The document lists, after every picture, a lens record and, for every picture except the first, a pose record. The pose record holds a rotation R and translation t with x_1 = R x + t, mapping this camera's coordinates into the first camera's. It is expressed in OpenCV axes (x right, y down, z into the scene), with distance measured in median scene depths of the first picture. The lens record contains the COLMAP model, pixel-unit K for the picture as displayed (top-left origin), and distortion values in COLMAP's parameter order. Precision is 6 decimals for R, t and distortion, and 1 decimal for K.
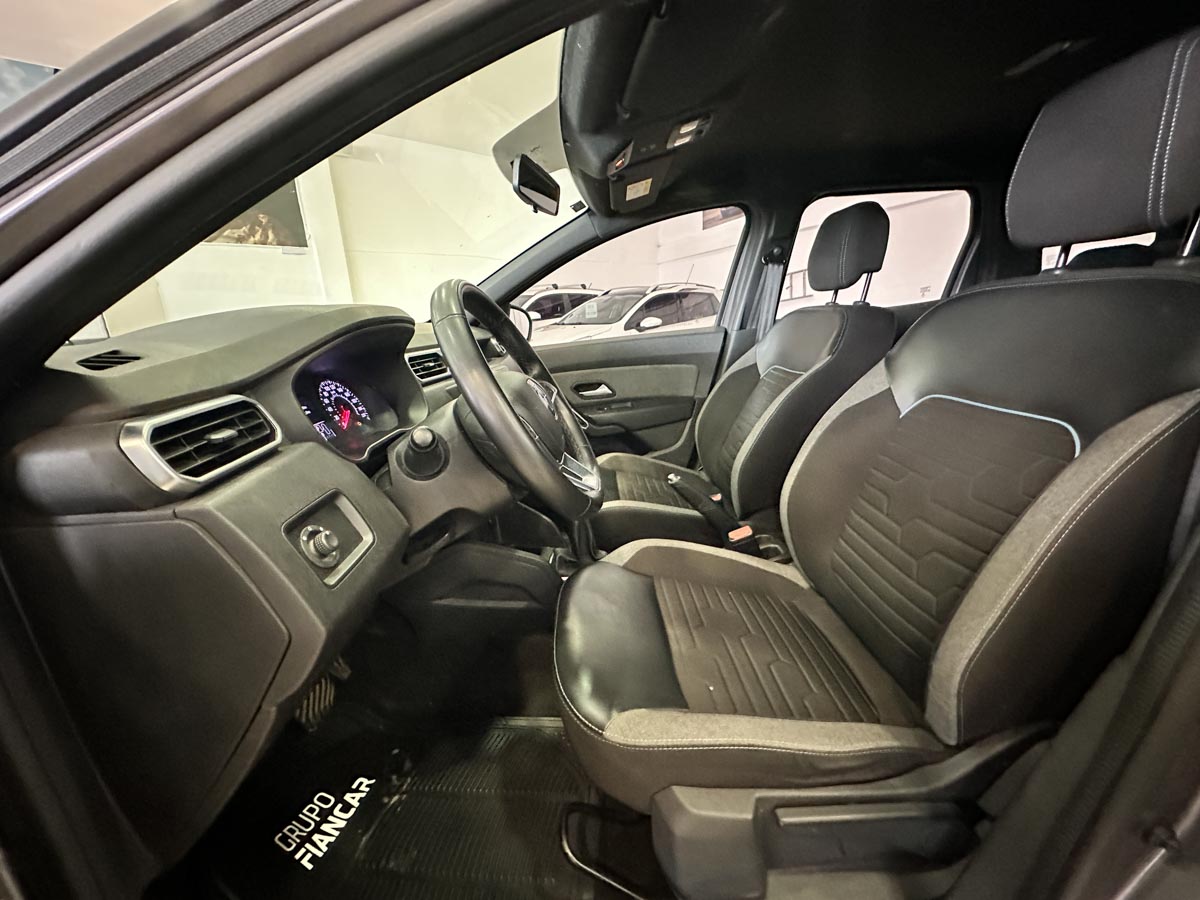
lens RADIAL K [[476.1, 0, 600.0], [0, 476.1, 450.0], [0, 0, 1]] dist [-0.000855, -0.000338]
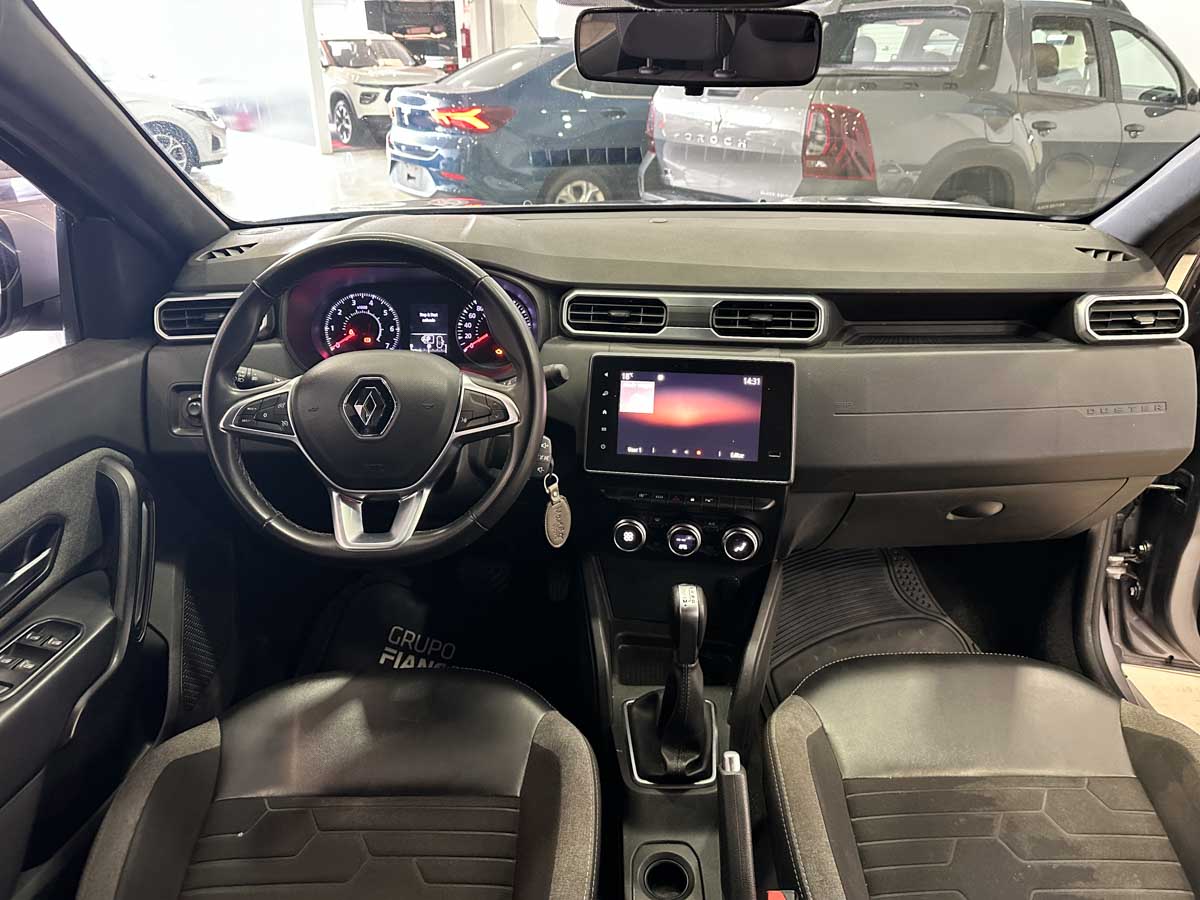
lens RADIAL K [[853.9, 0, 611.0], [0, 853.9, 457.0], [0, 0, 1]] dist [0.093600, -0.102925]
pose [[-0.016730, 0.473826, -0.880460, 1.113268], [-0.274312, 0.844620, 0.459750, -0.769039], [0.961495, 0.249212, 0.115845, 1.211500]]
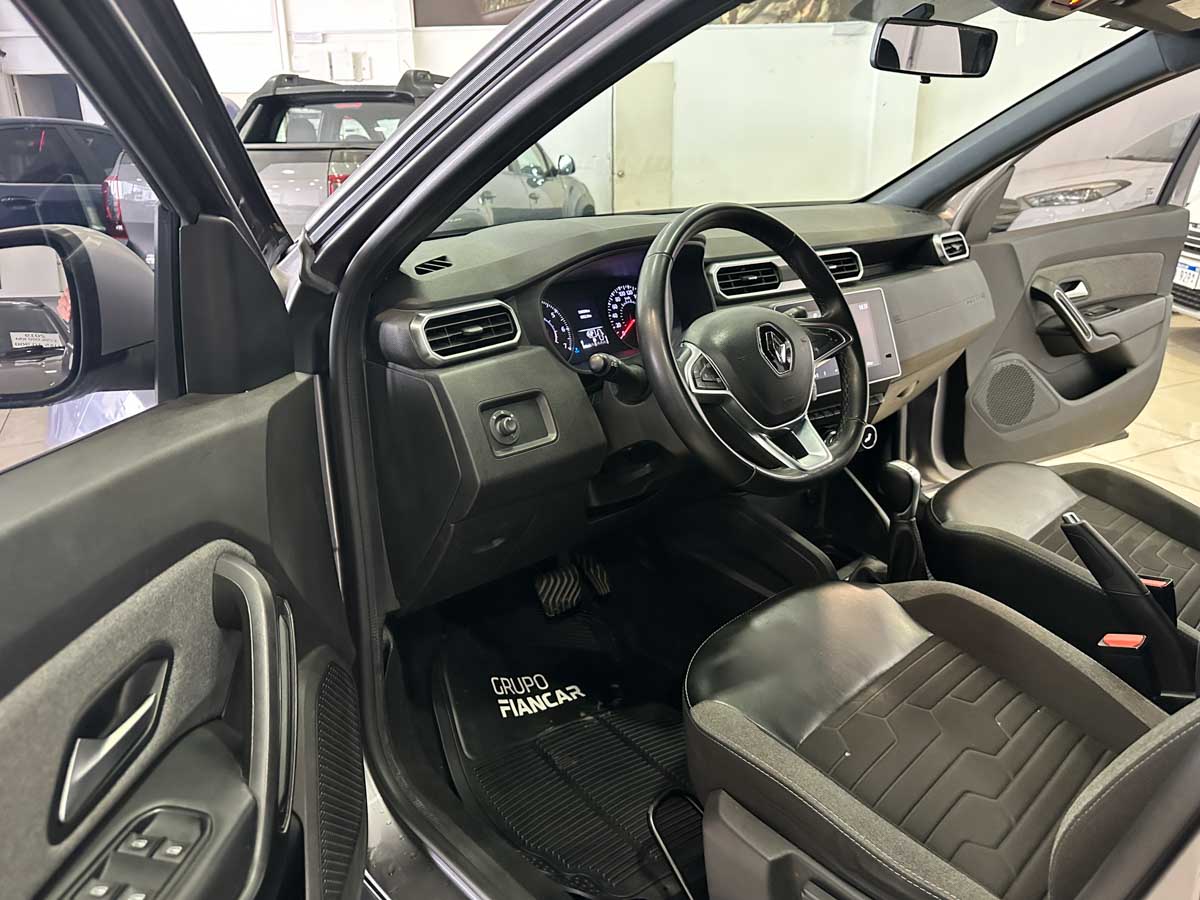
lens RADIAL K [[853.9, 0, 611.0], [0, 853.9, 457.0], [0, 0, 1]] dist [0.093600, -0.102925]
pose [[0.678200, 0.291410, -0.674629, 0.773314], [-0.227537, 0.956173, 0.184283, -0.139462], [0.698764, 0.028523, 0.714783, -0.300707]]
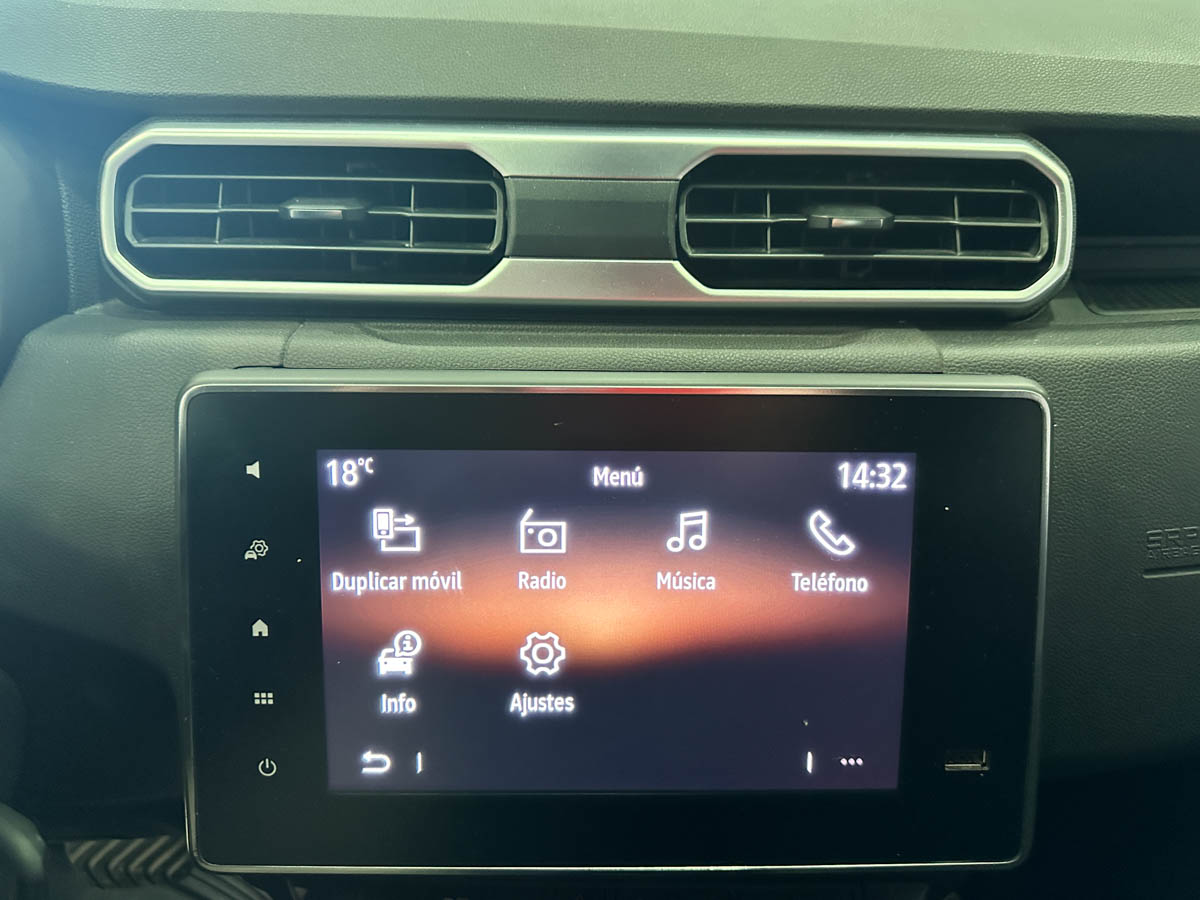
lens RADIAL K [[872.8, 0, 606.5], [0, 872.8, 440.5], [0, 0, 1]] dist [0.018249, -0.007947]
pose [[0.147711, 0.510946, -0.846827, -0.024200], [-0.306229, 0.837771, 0.452067, -0.391514], [0.940428, 0.192547, 0.280215, 1.382630]]
